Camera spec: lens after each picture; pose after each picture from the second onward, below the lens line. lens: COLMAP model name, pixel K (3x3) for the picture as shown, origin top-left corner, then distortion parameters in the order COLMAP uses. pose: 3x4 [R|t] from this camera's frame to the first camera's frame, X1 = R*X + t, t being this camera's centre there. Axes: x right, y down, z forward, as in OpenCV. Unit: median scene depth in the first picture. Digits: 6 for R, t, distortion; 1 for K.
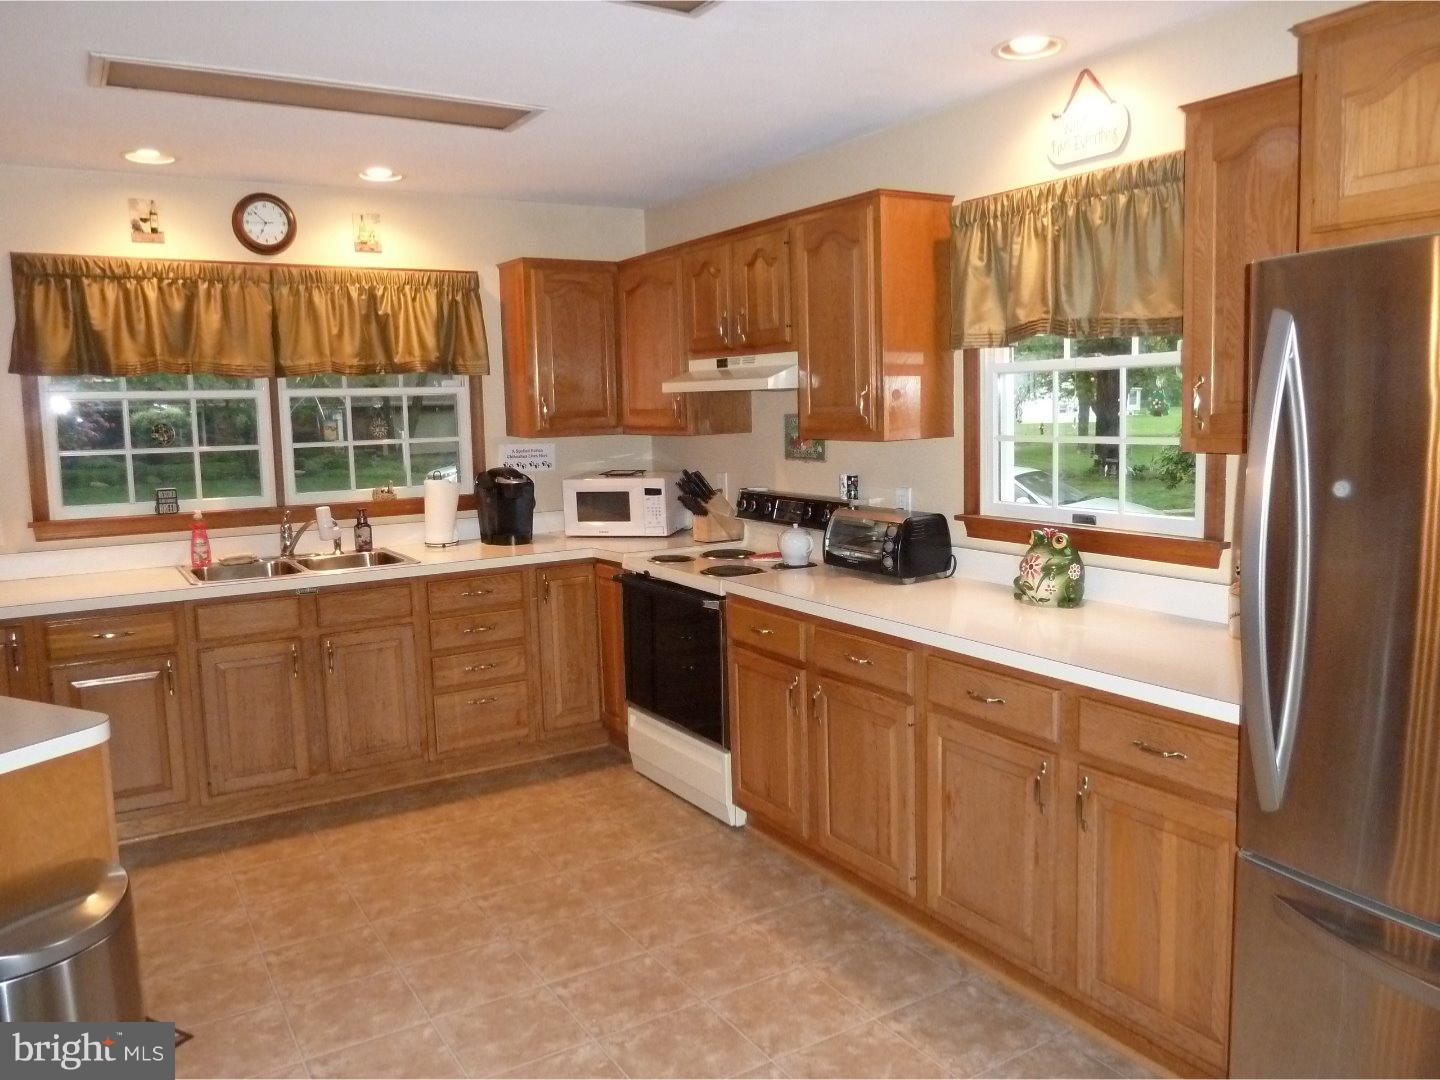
lens RADIAL K [[1077.5, 0, 721.5], [0, 1077.5, 537.6], [0, 0, 1]] dist [-0.043503, 0.006268]
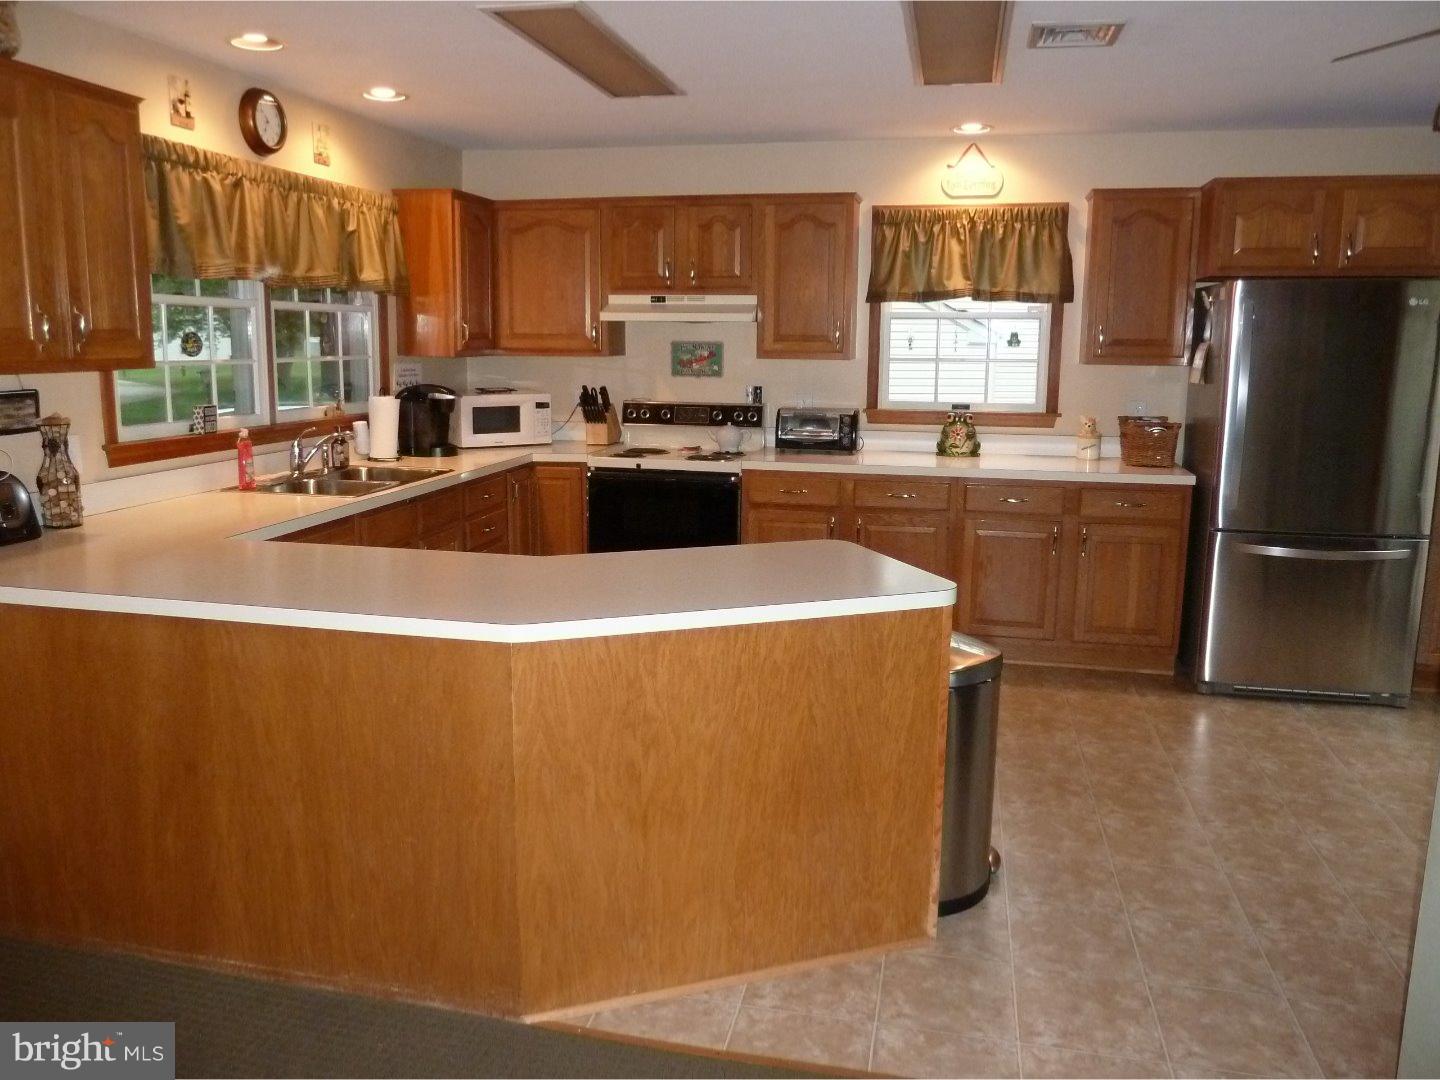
lens RADIAL K [[1077.5, 0, 715.0], [0, 1077.5, 533.1], [0, 0, 1]] dist [-0.043503, 0.006268]
pose [[0.701231, -0.098454, 0.706104, -0.868697], [0.063089, 0.995103, 0.076097, 0.020703], [-0.710138, -0.008814, 0.704008, 0.053237]]
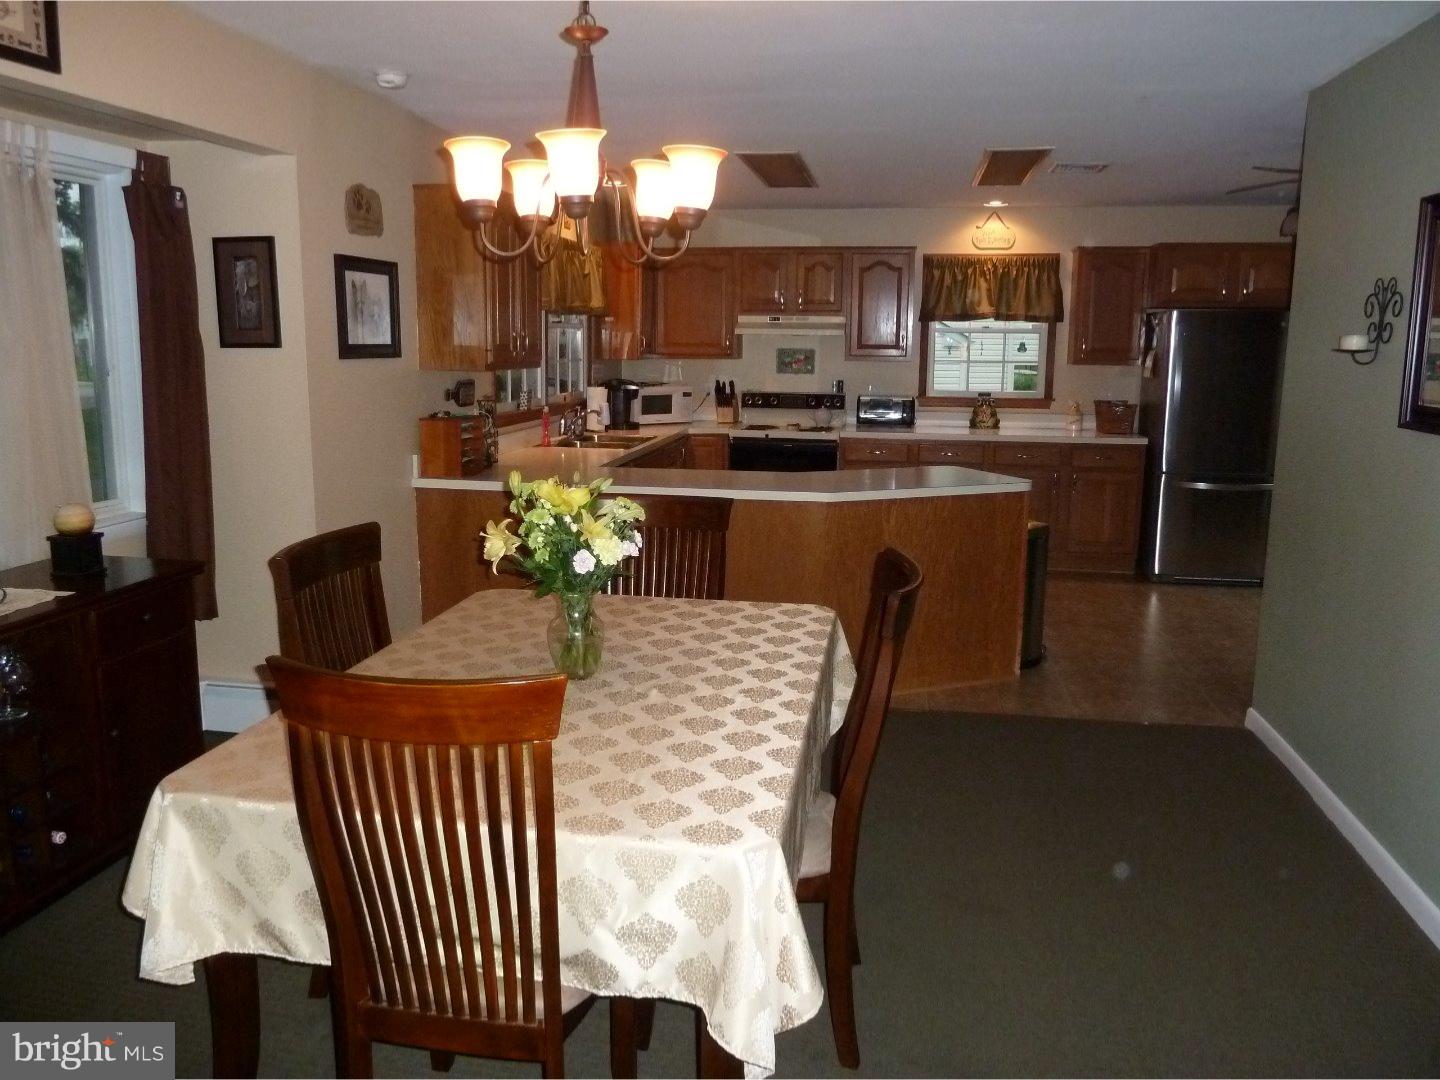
lens RADIAL K [[1077.5, 0, 720.4], [0, 1077.5, 536.8], [0, 0, 1]] dist [-0.043503, 0.006268]
pose [[0.660584, -0.106774, 0.743121, -1.423295], [0.068992, 0.994280, 0.081533, 0.047370], [-0.747576, -0.002590, 0.664172, -0.129395]]
